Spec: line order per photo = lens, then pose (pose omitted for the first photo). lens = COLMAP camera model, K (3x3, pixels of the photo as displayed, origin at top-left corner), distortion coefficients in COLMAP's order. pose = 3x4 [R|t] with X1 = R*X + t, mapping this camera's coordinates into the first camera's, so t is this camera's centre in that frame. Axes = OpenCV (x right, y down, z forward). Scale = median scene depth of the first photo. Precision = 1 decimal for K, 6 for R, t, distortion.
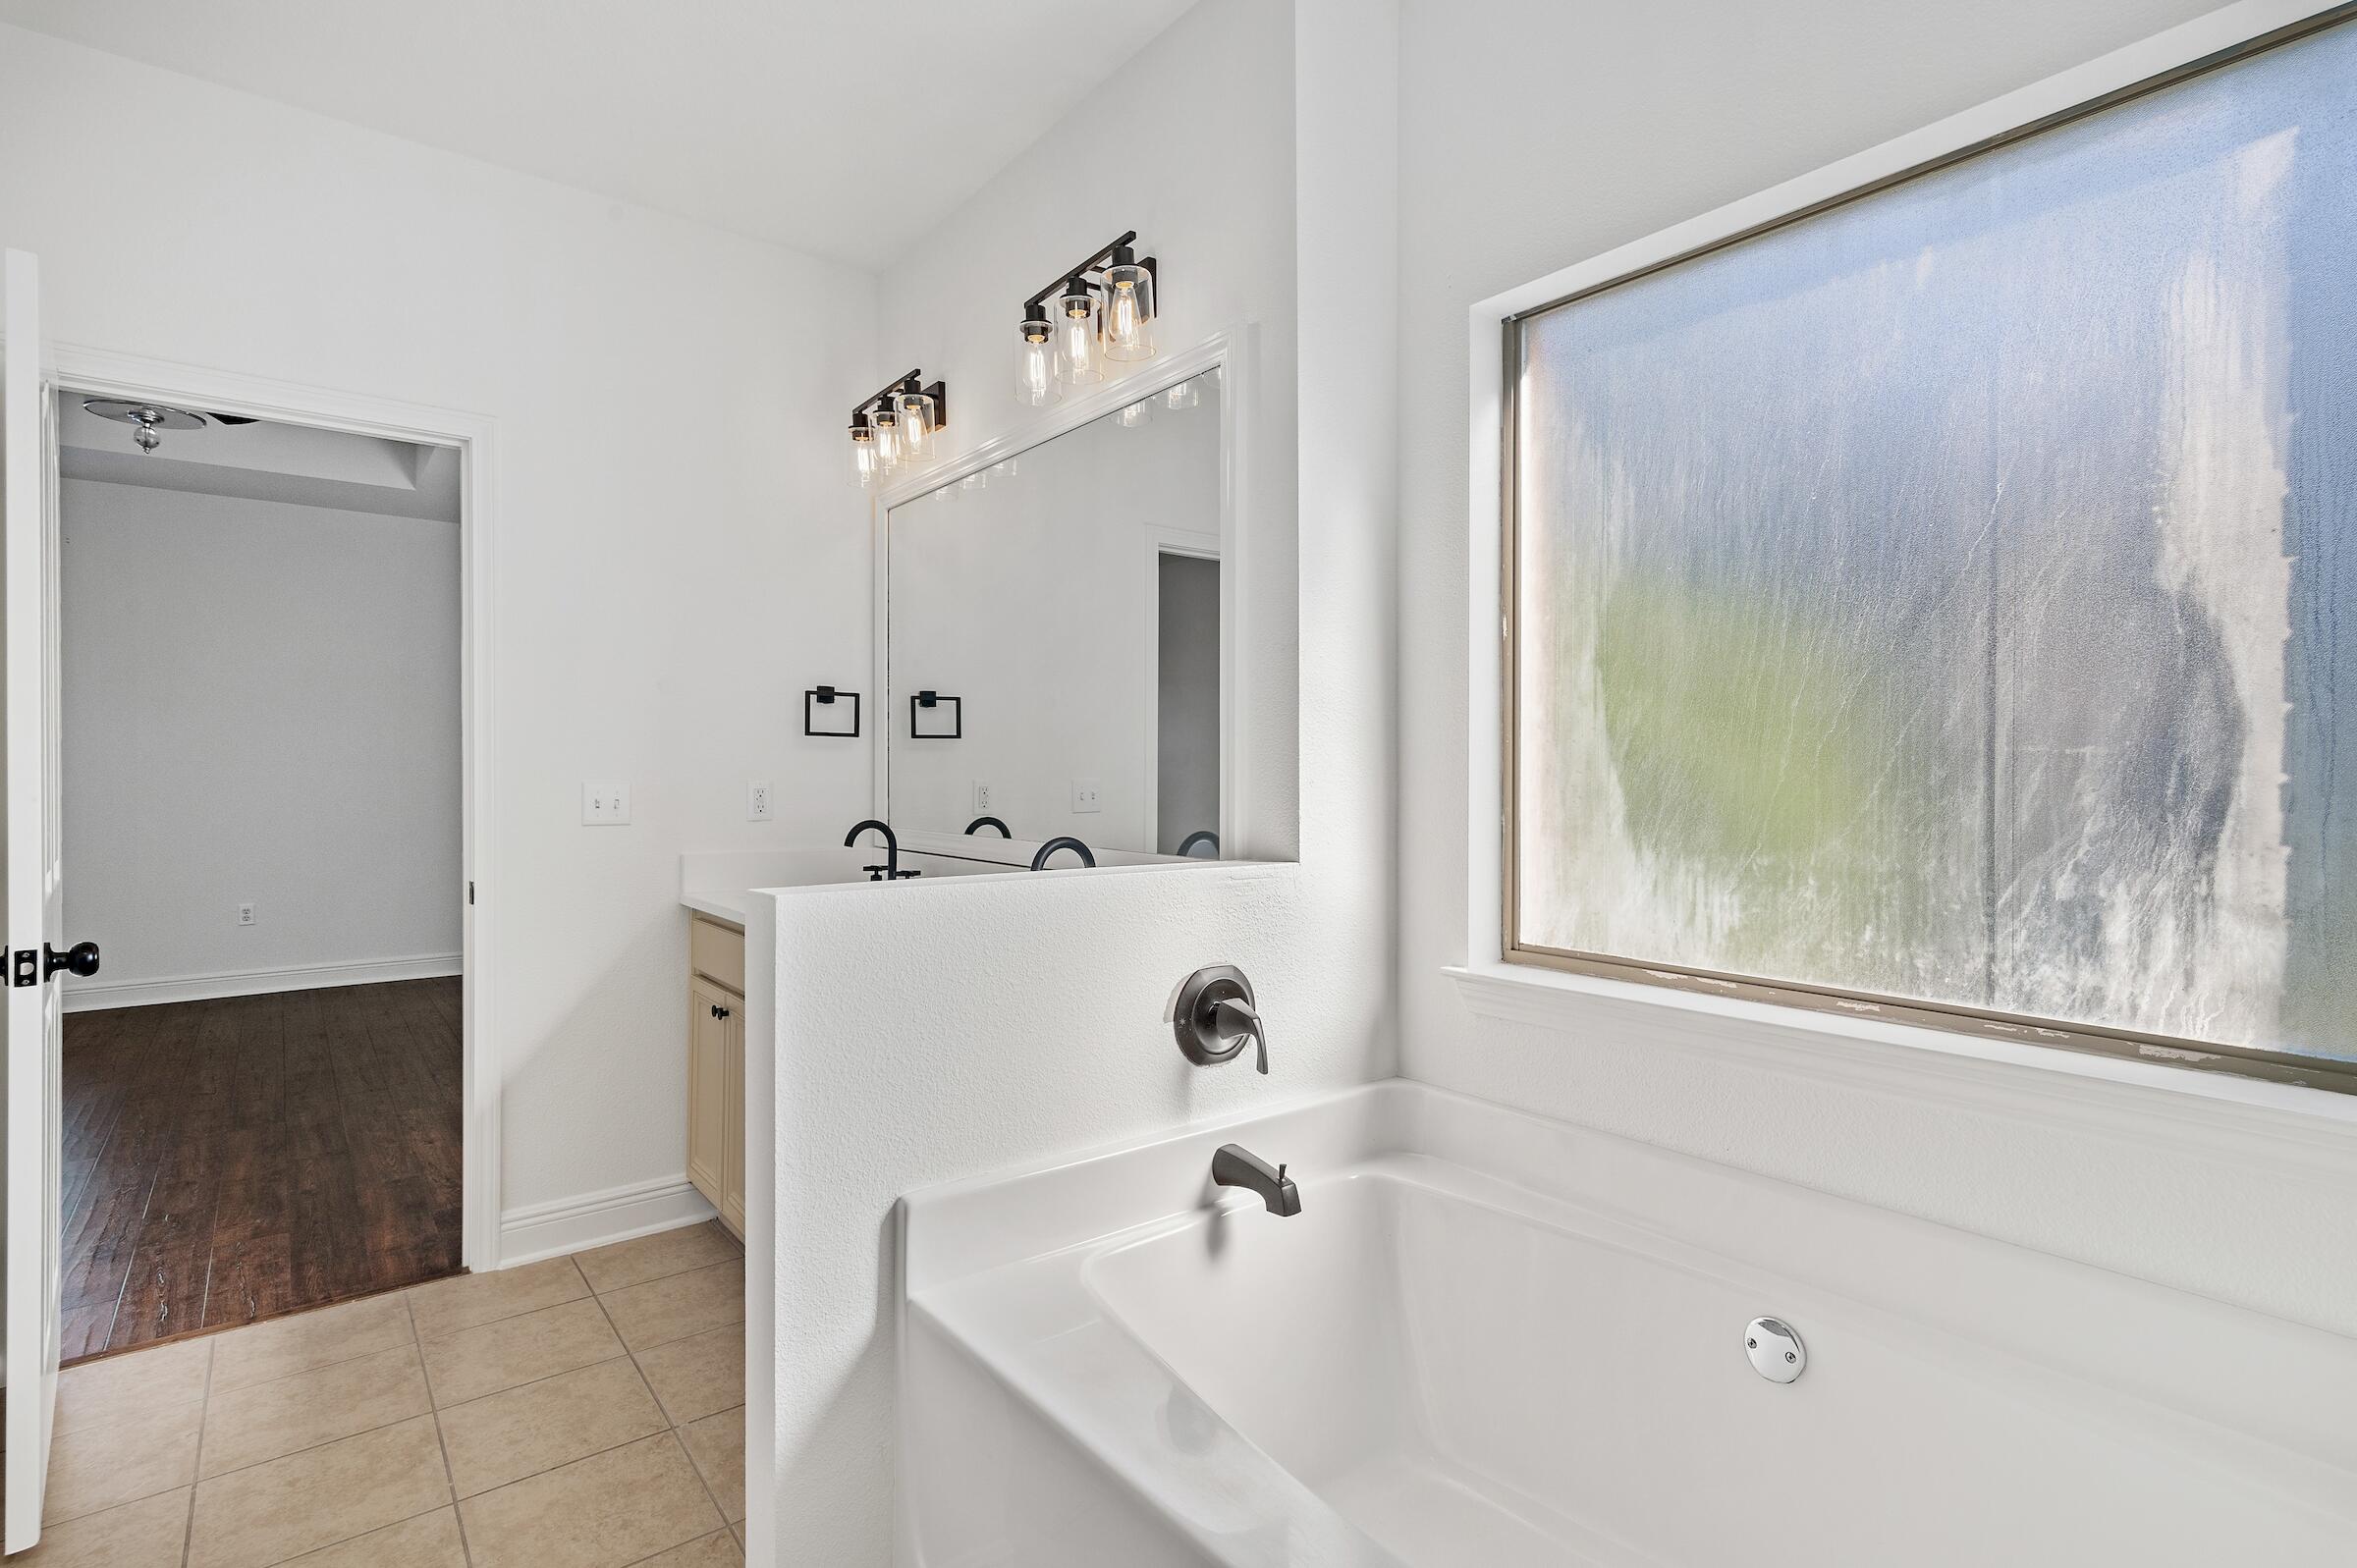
lens RADIAL K [[1145.2, 0, 1174.9], [0, 1145.2, 781.3], [0, 0, 1]] dist [-0.000469, -0.000036]
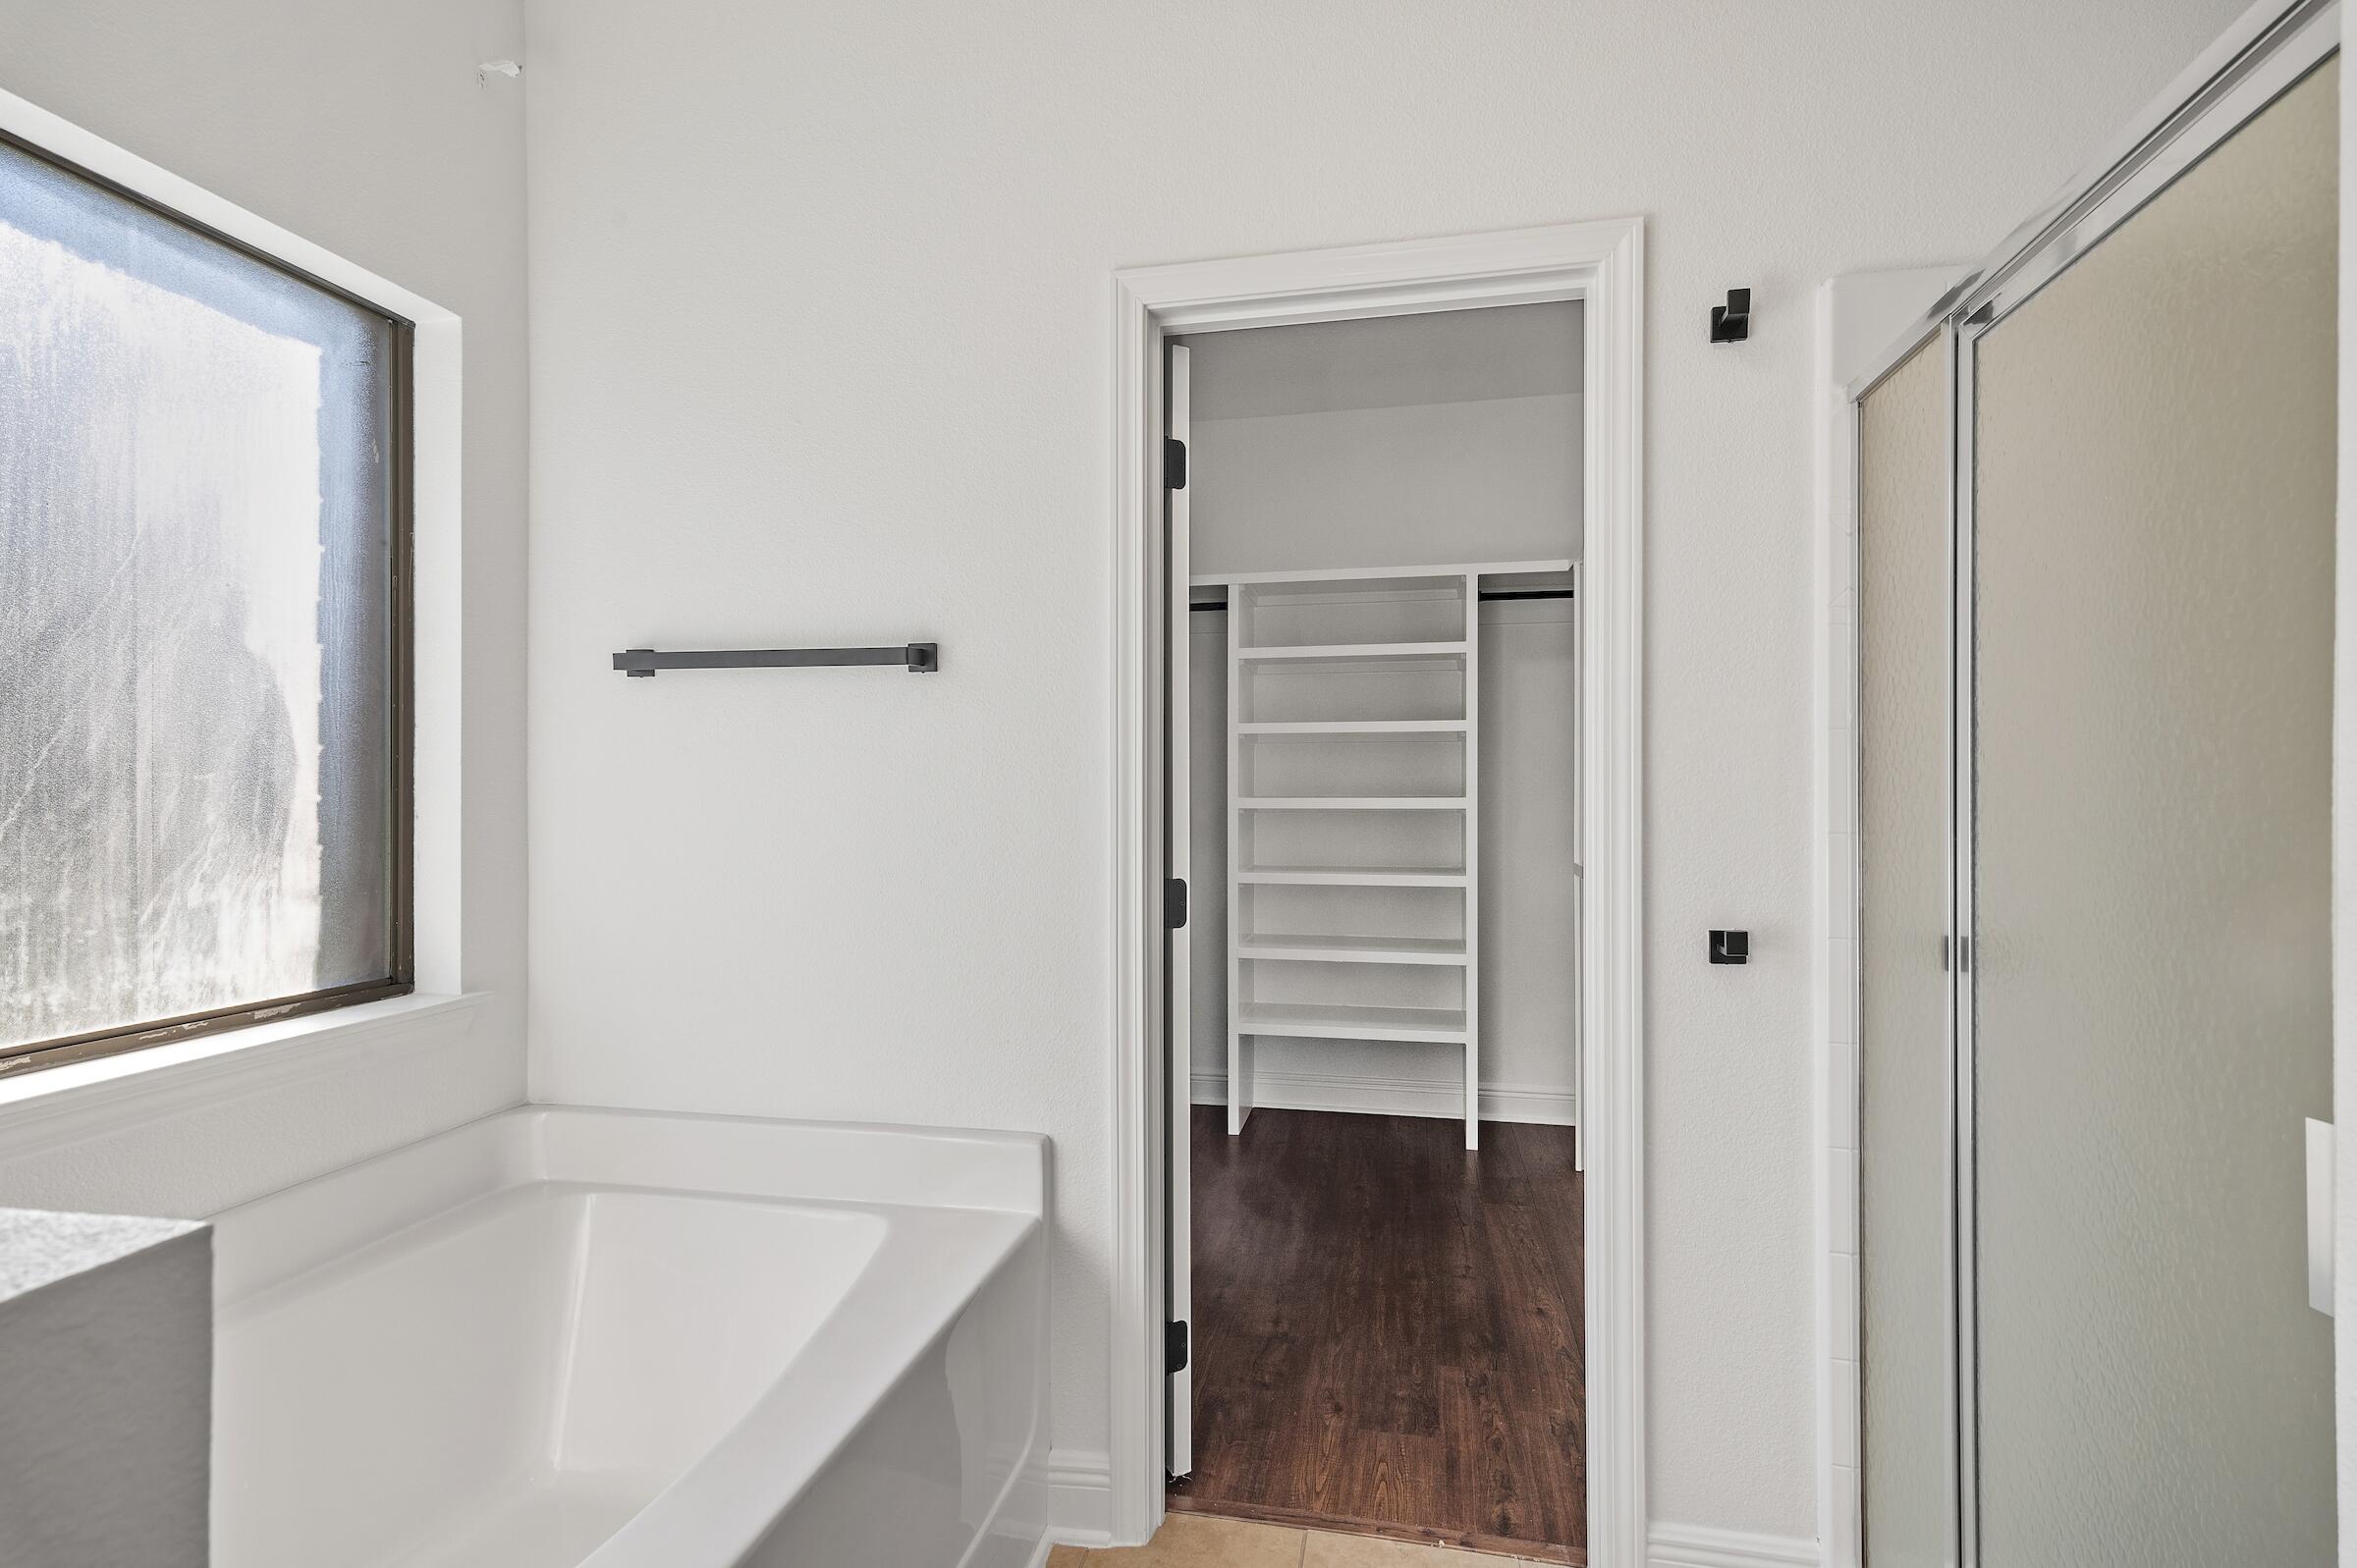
lens RADIAL K [[1145.2, 0, 1174.9], [0, 1145.2, 781.3], [0, 0, 1]] dist [-0.000469, -0.000036]
pose [[-0.658977, 0.003670, 0.752154, -0.729764], [0.007032, 0.999974, 0.001281, -0.016546], [-0.752130, 0.006133, -0.658986, 1.020423]]
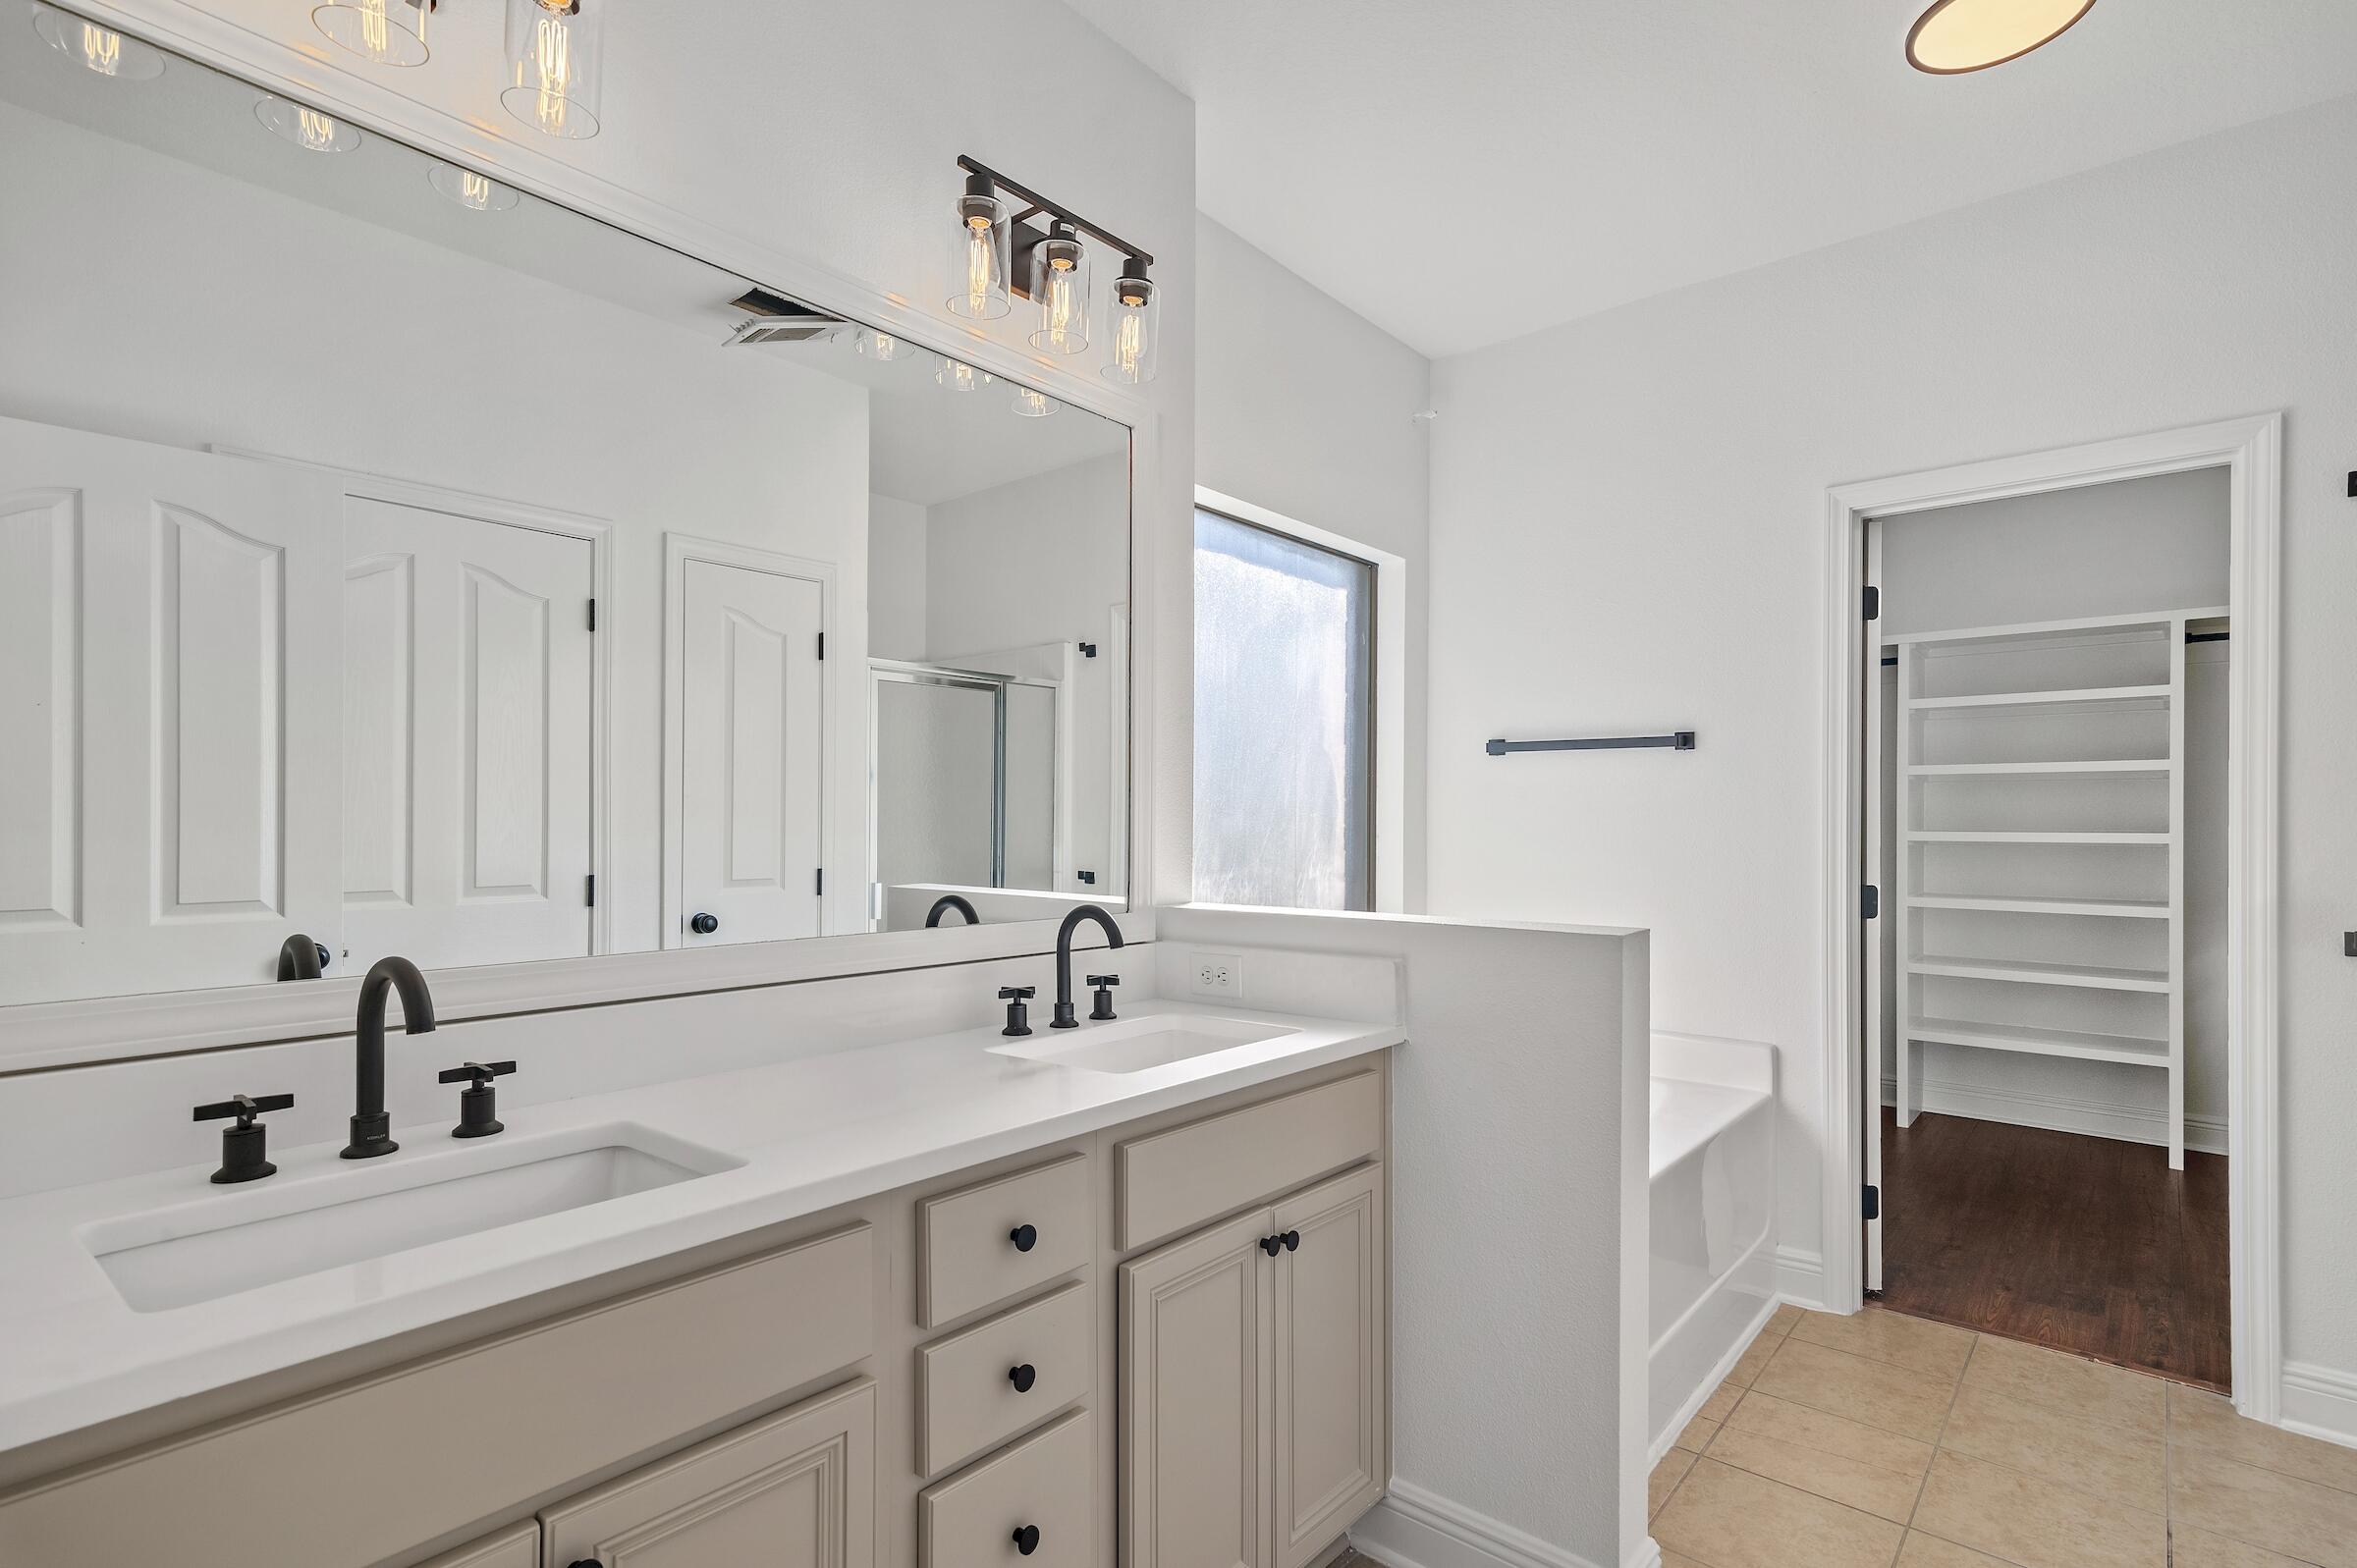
lens RADIAL K [[1146.5, 0, 1168.8], [0, 1146.5, 814.9], [0, 0, 1]] dist [0.010680, 0.001174]
pose [[-0.215251, 0.001380, 0.976558, -1.444632], [0.004543, 0.999990, -0.000412, -0.026586], [-0.976548, 0.004348, -0.215255, 1.791384]]
